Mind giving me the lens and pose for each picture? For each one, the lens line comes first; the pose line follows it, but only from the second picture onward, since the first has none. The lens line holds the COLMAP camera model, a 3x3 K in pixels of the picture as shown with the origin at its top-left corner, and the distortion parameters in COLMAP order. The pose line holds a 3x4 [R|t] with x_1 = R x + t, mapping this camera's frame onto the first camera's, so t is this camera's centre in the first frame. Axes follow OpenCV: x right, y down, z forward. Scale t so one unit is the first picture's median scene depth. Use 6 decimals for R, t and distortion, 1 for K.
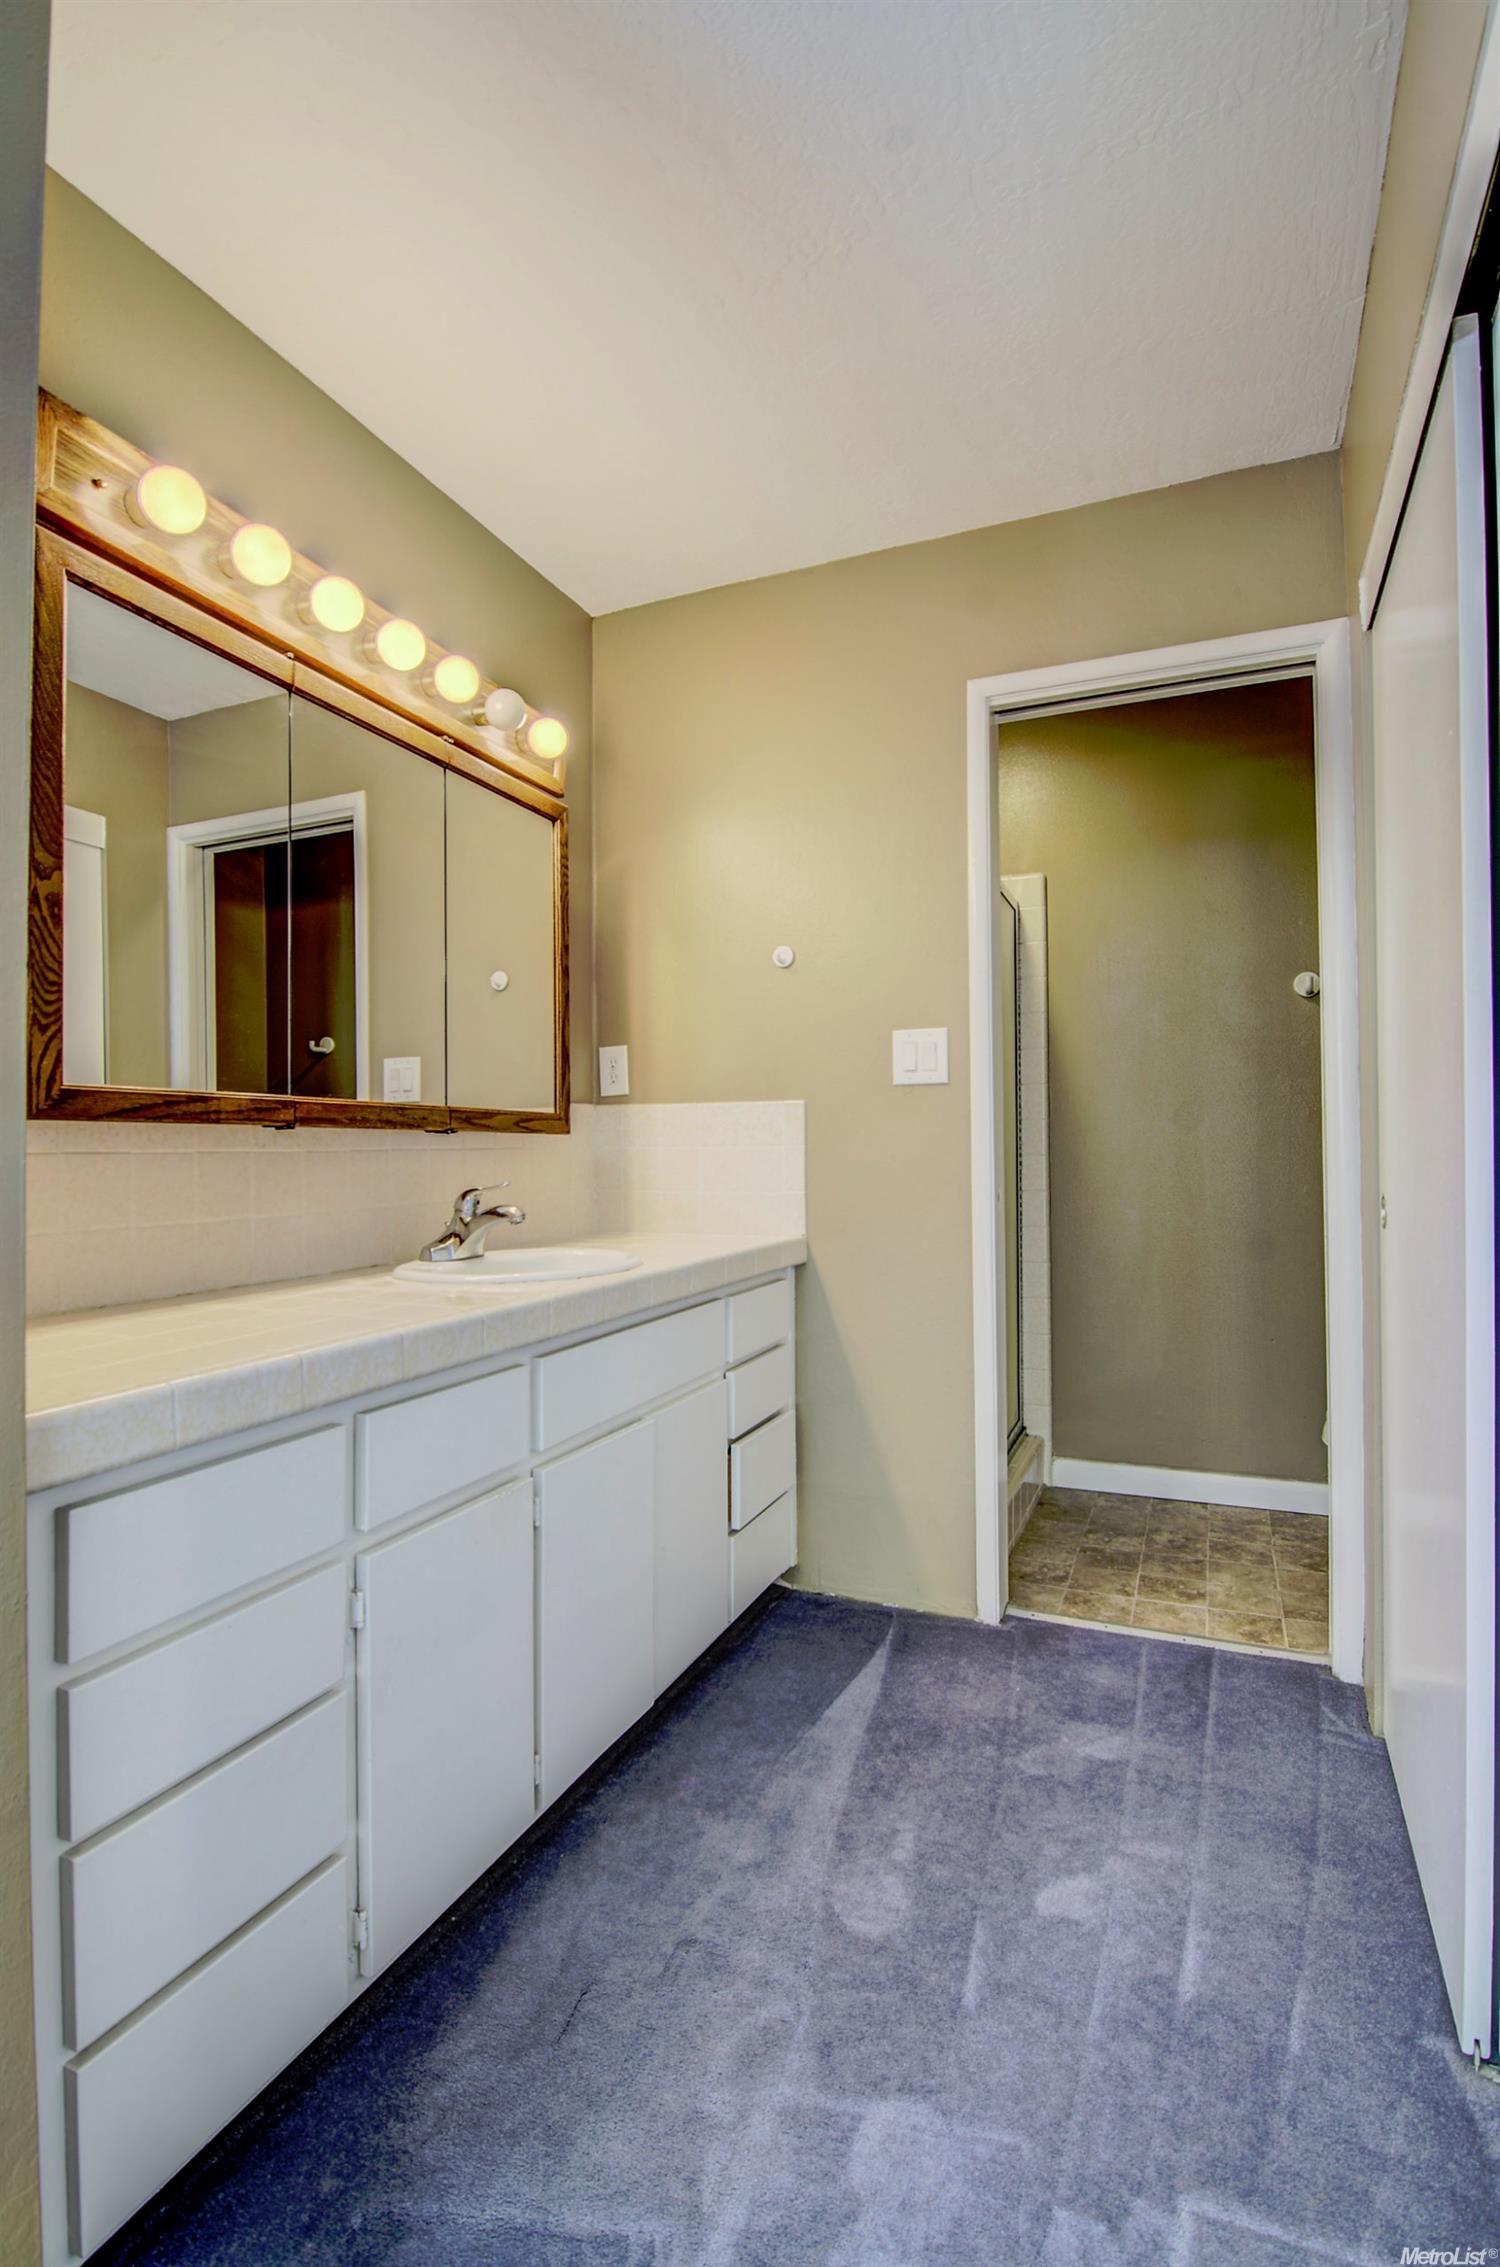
lens RADIAL K [[1103.0, 0, 734.0], [0, 1103.0, 1143.4], [0, 0, 1]] dist [-0.015544, -0.006237]
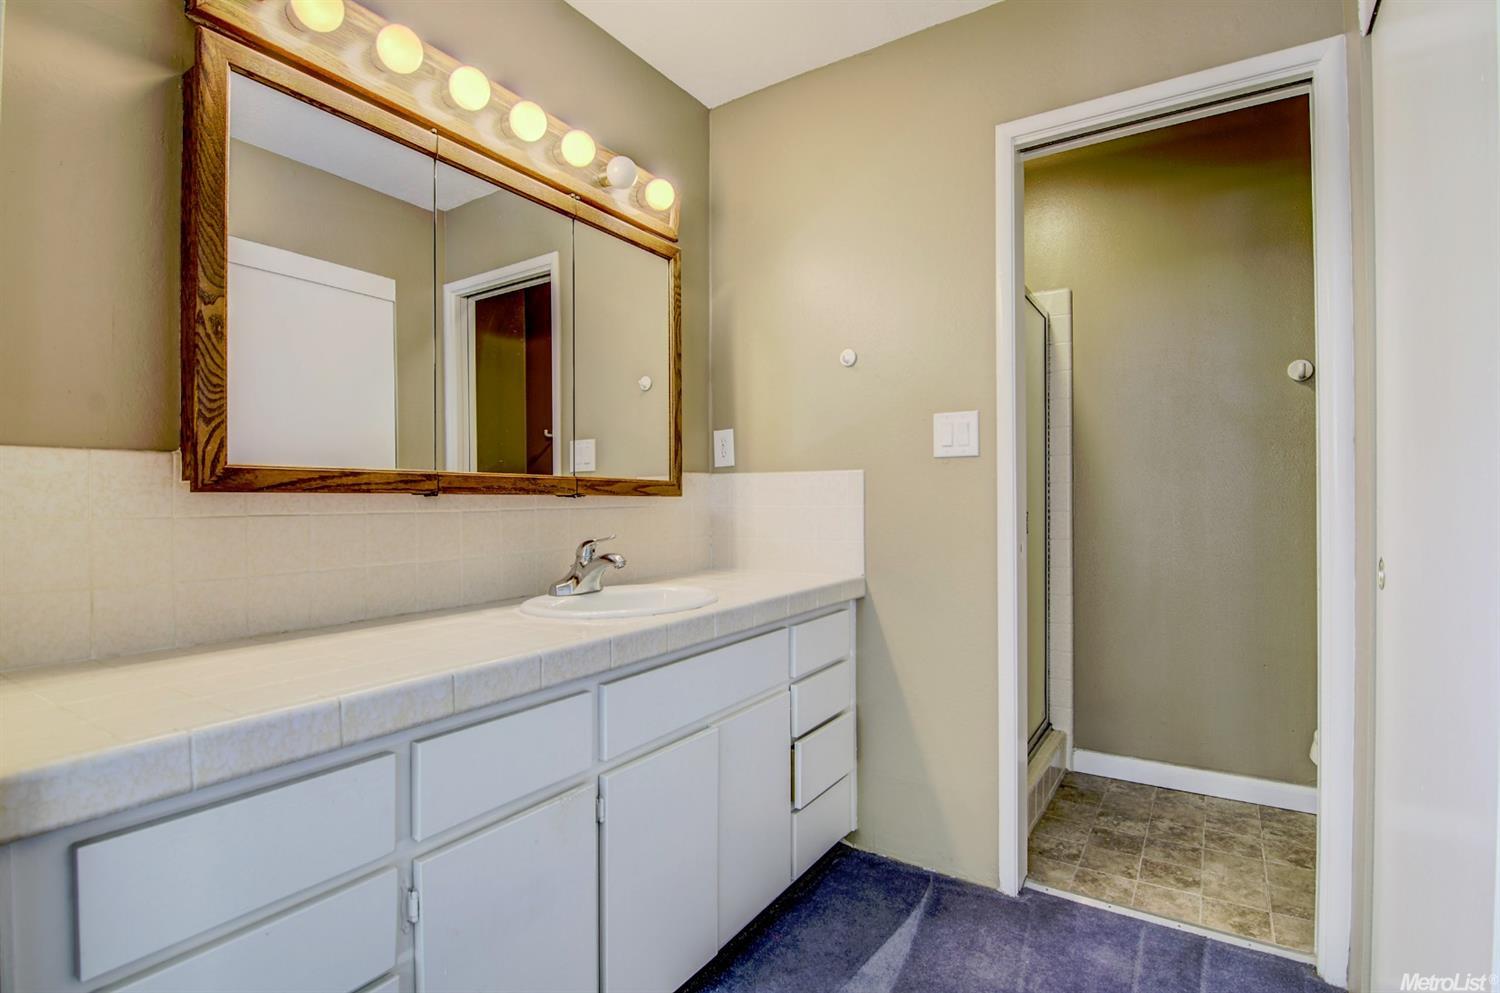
lens RADIAL K [[729.8, 0, 736.8], [0, 729.8, 505.1], [0, 0, 1]] dist [-0.015544, -0.006237]
pose [[0.984869, 0.003965, -0.173257, 0.076797], [-0.001564, 0.999901, 0.013990, -0.011655], [0.173296, -0.013507, 0.984777, 0.166282]]
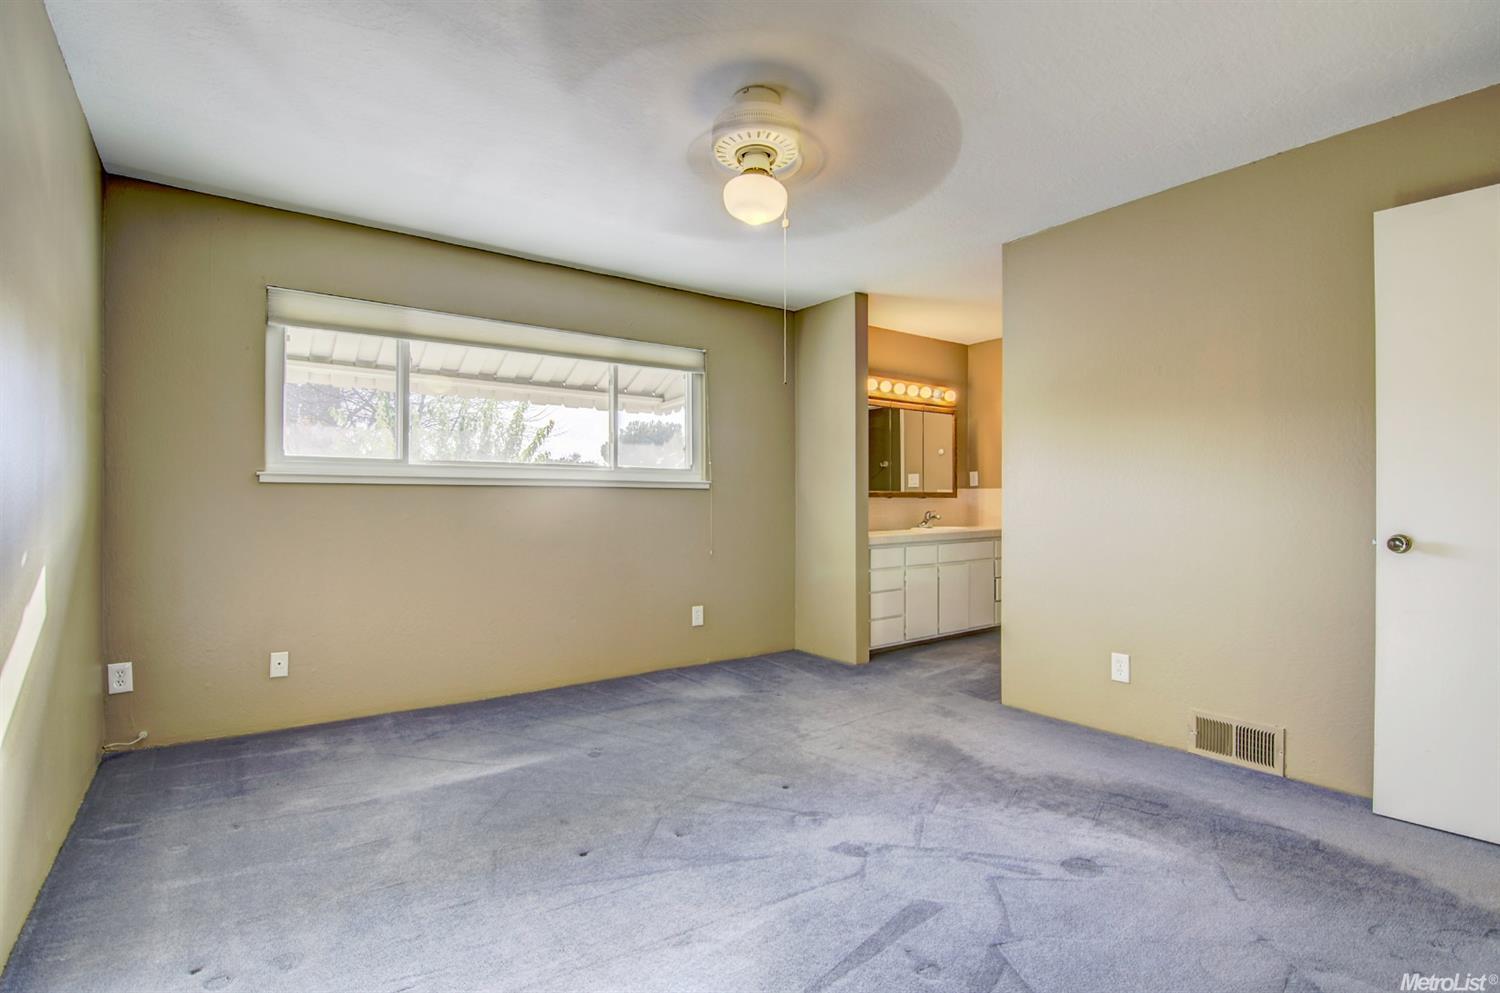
lens RADIAL K [[729.8, 0, 749.4], [0, 729.8, 504.0], [0, 0, 1]] dist [-0.015544, -0.006237]
pose [[0.872693, 0.006433, -0.488228, 0.493677], [-0.001119, 0.999937, 0.011174, -0.016270], [0.488269, -0.009205, 0.872645, -1.668398]]
